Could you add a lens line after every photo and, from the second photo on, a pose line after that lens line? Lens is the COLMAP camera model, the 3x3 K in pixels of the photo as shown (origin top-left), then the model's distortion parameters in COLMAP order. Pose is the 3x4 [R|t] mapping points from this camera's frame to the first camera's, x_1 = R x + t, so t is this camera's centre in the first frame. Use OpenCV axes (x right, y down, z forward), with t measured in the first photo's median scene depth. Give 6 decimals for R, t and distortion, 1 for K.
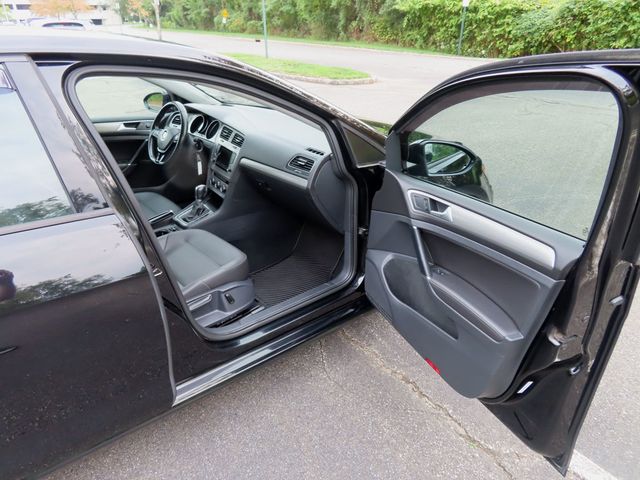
lens RADIAL K [[456.5, 0, 316.7], [0, 456.5, 246.3], [0, 0, 1]] dist [-0.010921, 0.006346]
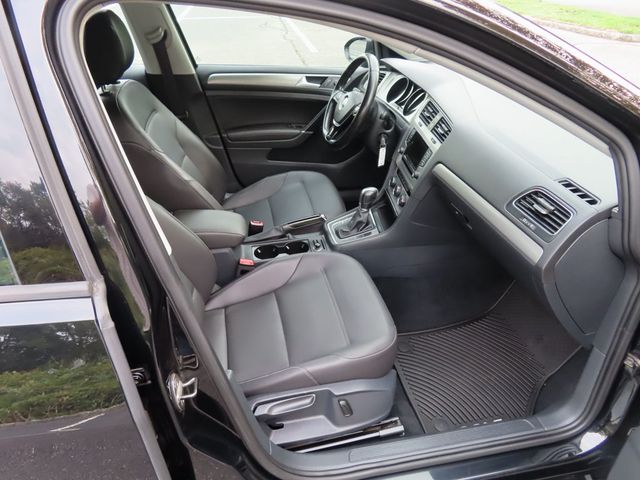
lens RADIAL K [[456.5, 0, 320.8], [0, 456.5, 249.9], [0, 0, 1]] dist [-0.010921, 0.006346]
pose [[0.876031, 0.259527, -0.406467, -0.024661], [-0.212750, 0.964375, 0.157223, -0.136157], [0.432790, -0.051256, 0.900036, 0.367689]]
